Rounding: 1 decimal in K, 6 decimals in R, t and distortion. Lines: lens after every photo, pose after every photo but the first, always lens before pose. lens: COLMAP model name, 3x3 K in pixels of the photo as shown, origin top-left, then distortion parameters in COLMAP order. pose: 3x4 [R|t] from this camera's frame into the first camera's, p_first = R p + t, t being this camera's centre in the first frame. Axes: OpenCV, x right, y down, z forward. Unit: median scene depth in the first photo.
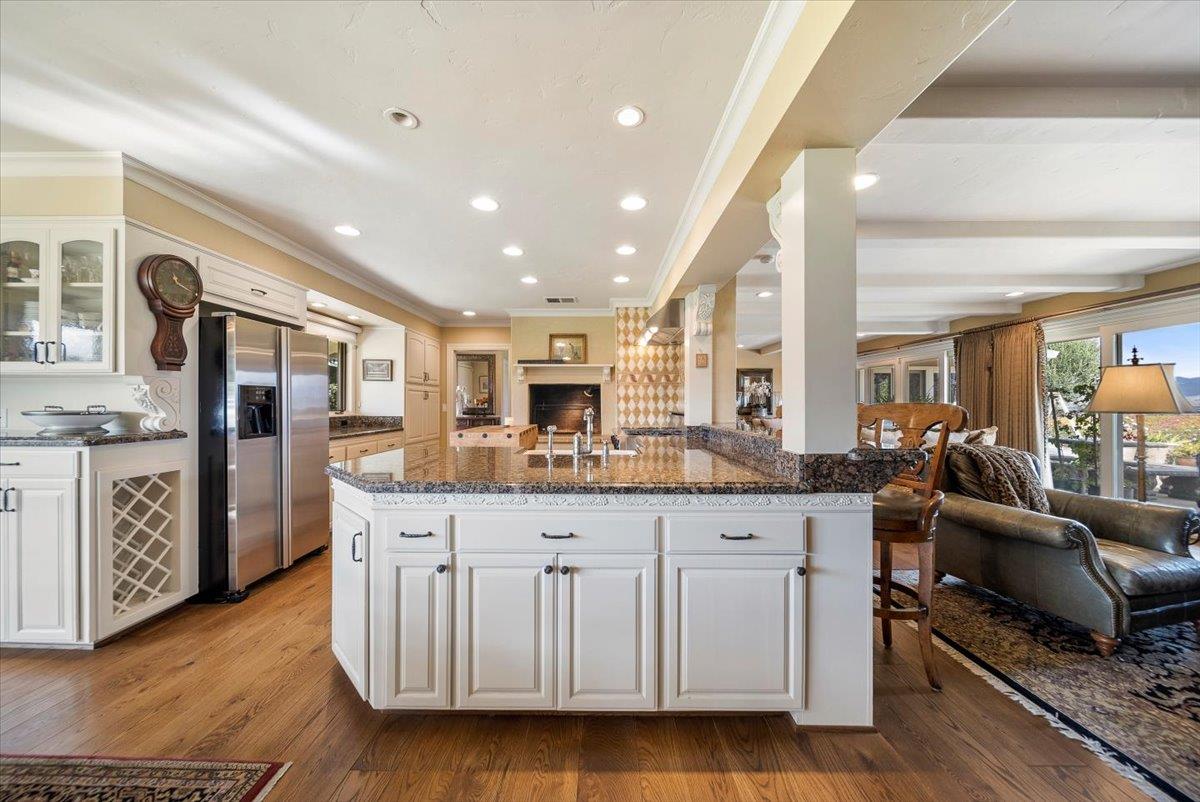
lens RADIAL K [[426.1, 0, 601.3], [0, 426.1, 402.9], [0, 0, 1]] dist [-0.003388, -0.000287]
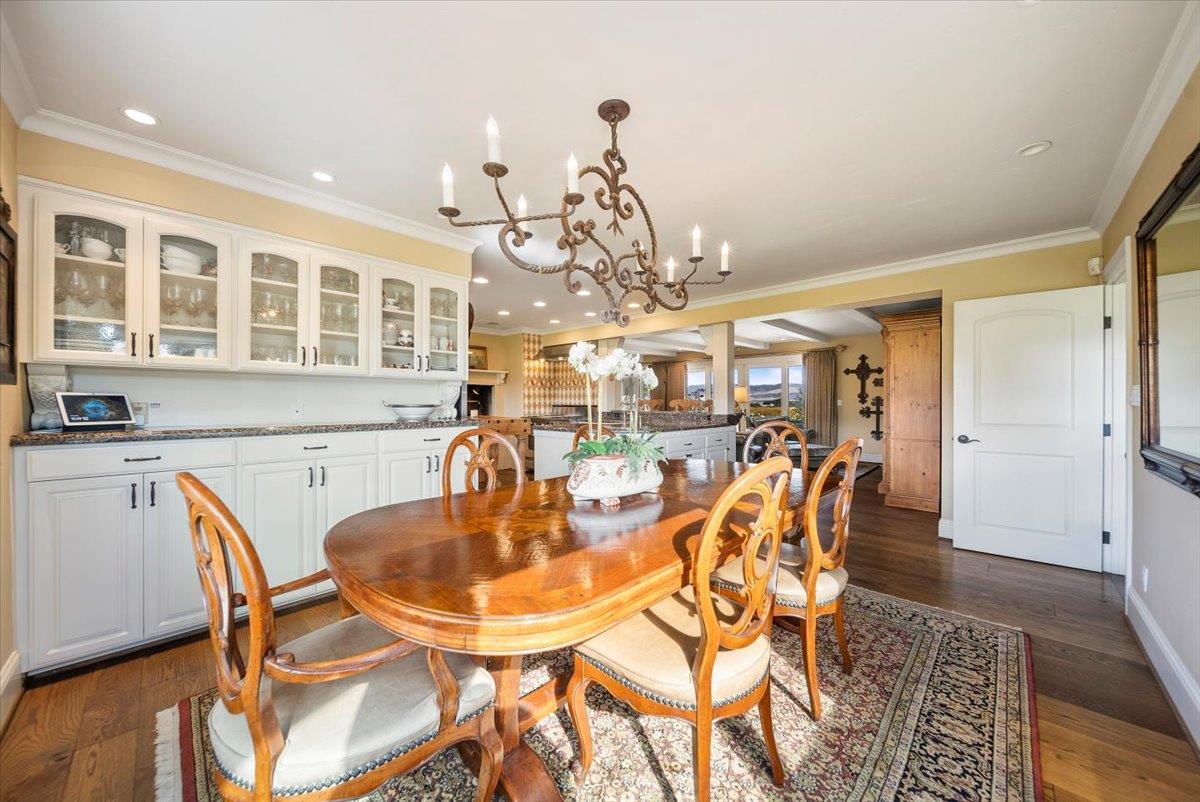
lens RADIAL K [[426.1, 0, 601.3], [0, 426.1, 402.9], [0, 0, 1]] dist [-0.003388, -0.000287]
pose [[0.688565, -0.004027, 0.725163, -0.826823], [0.001256, 0.999990, 0.004360, 0.005947], [-0.725173, -0.002091, 0.688563, -0.182775]]
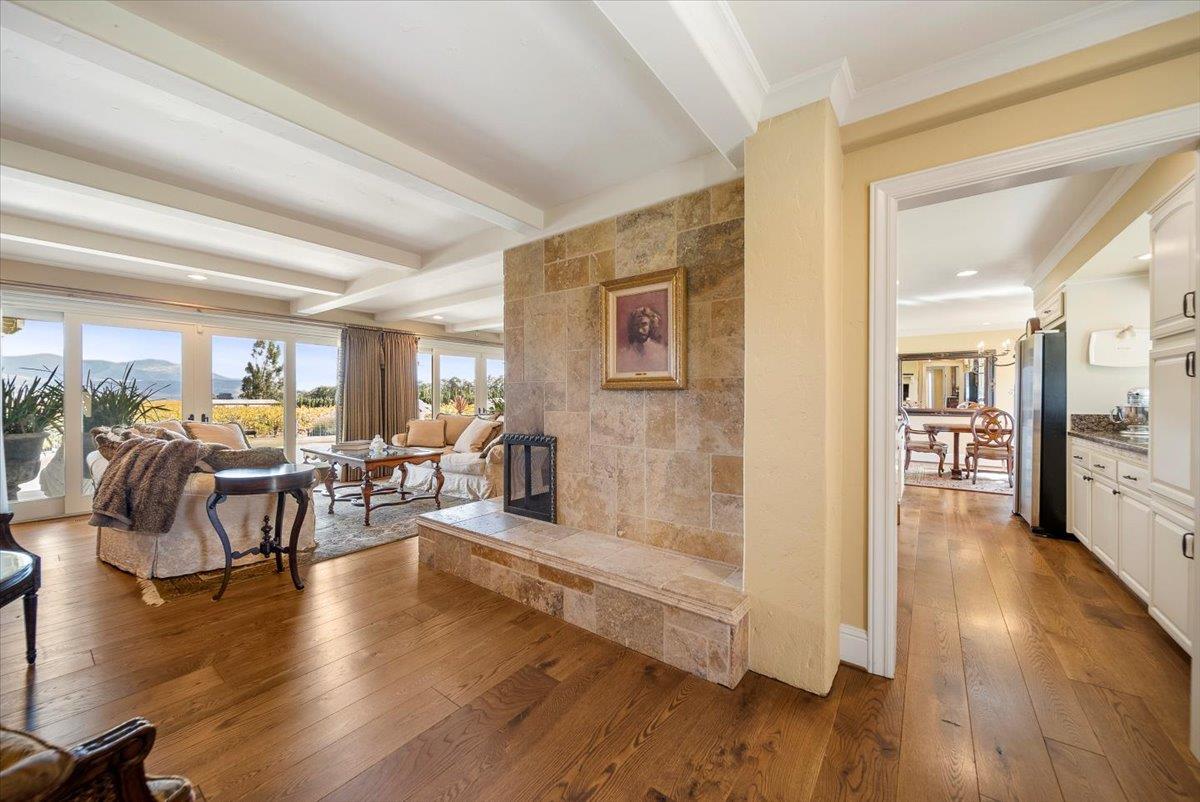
lens RADIAL K [[436.4, 0, 600.0], [0, 436.4, 401.0], [0, 0, 1]] dist [-0.001334, -0.000043]
pose [[-0.797974, -0.004329, 0.602676, -0.299926], [-0.001397, 0.999985, 0.005332, 0.009238], [-0.602690, 0.003413, -0.797968, 1.749177]]
